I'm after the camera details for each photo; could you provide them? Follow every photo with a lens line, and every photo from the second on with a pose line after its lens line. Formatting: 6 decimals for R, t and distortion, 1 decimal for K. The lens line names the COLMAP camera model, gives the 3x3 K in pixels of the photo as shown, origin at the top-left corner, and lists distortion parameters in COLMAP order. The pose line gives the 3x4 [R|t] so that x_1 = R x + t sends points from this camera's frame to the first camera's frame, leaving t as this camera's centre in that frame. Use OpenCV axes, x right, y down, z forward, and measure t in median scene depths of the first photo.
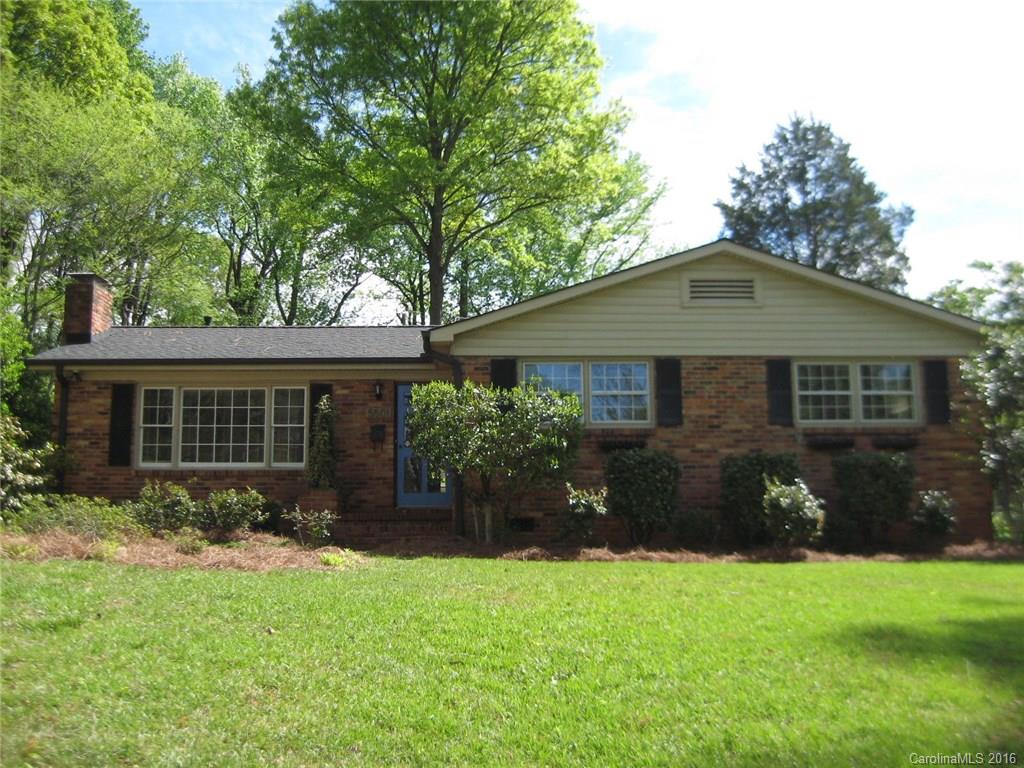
lens RADIAL K [[941.1, 0, 512.0], [0, 941.1, 384.0], [0, 0, 1]] dist [-0.118074, 0.000515]
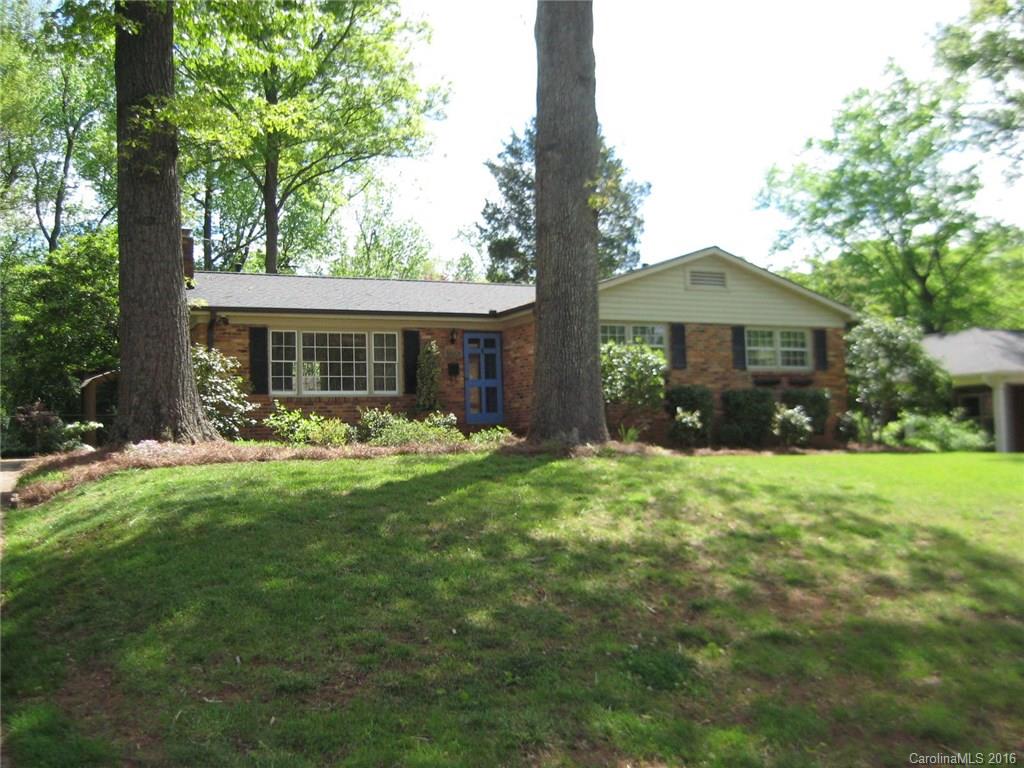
lens RADIAL K [[878.6, 0, 512.0], [0, 878.6, 384.0], [0, 0, 1]] dist [-0.211292, 0.006939]
pose [[0.935514, 0.005915, 0.353239, -0.510268], [-0.037694, 0.995824, 0.083152, -0.032726], [-0.351272, -0.091105, 0.931830, -0.189261]]
